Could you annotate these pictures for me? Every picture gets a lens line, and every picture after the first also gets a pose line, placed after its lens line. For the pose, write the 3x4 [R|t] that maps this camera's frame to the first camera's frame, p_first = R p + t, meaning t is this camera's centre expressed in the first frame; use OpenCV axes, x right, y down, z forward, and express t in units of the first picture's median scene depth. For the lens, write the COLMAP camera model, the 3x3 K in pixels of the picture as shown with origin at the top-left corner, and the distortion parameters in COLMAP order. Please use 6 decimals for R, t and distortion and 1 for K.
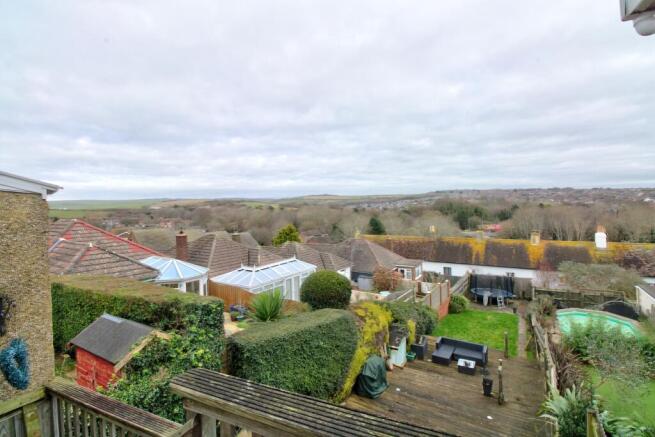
lens RADIAL K [[304.5, 0, 328.6], [0, 304.5, 205.0], [0, 0, 1]] dist [-0.002561, -0.000590]
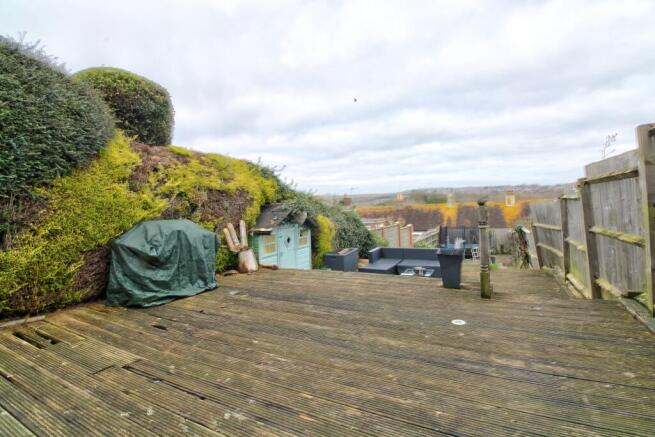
lens RADIAL K [[299.7, 0, 326.4], [0, 299.7, 200.0], [0, 0, 1]] dist [-0.001626, -0.000047]
pose [[0.997907, -0.021022, 0.061159, 0.129628], [0.022442, 0.999492, -0.022618, 0.196070], [-0.060653, 0.023944, 0.997872, 0.237429]]
